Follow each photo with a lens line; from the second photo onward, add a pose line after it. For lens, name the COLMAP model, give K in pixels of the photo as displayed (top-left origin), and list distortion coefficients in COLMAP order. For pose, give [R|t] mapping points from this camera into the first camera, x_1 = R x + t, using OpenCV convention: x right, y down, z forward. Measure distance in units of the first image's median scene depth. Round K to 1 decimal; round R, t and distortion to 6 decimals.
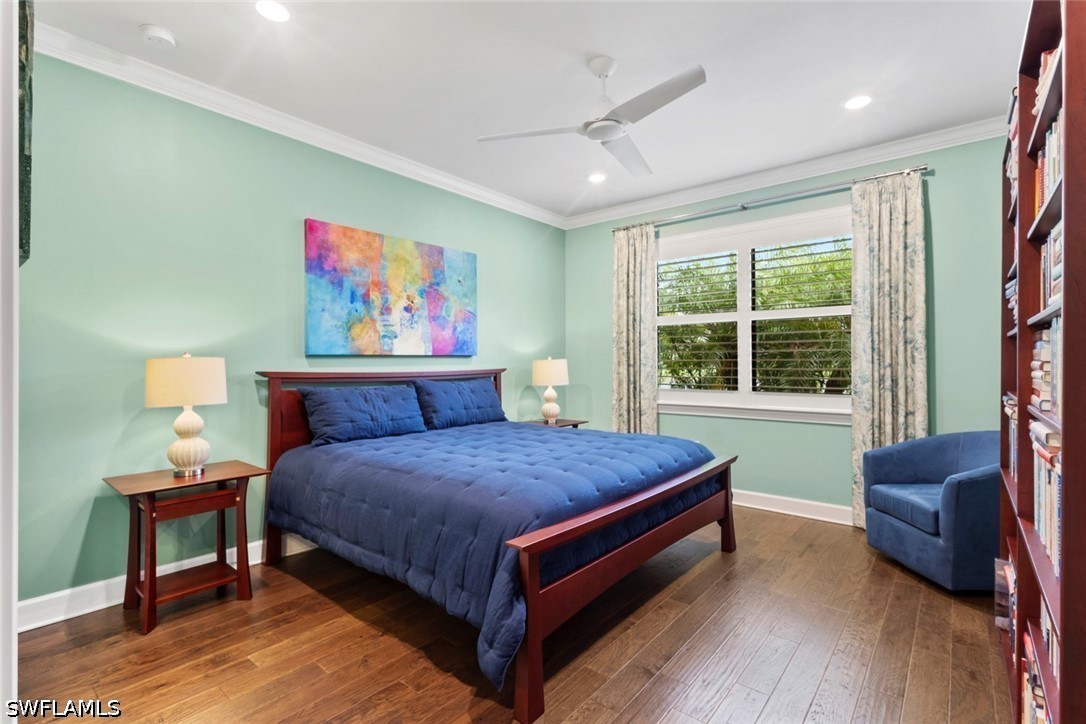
lens RADIAL K [[500.5, 0, 547.4], [0, 500.5, 359.6], [0, 0, 1]] dist [0.008712, -0.000806]
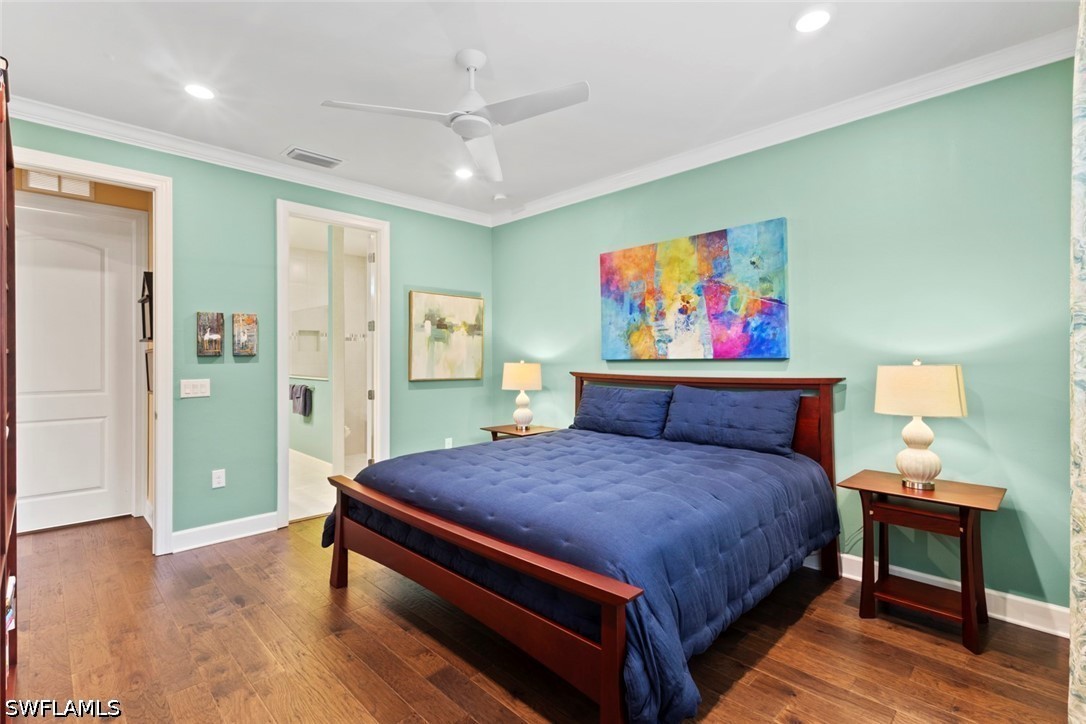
lens RADIAL K [[500.5, 0, 547.5], [0, 500.5, 361.3], [0, 0, 1]] dist [0.008712, -0.000806]
pose [[-0.086851, -0.010391, -0.996167, 0.703344], [-0.007442, 0.999924, -0.009781, 0.006344], [0.996194, 0.006564, -0.086922, 0.846370]]
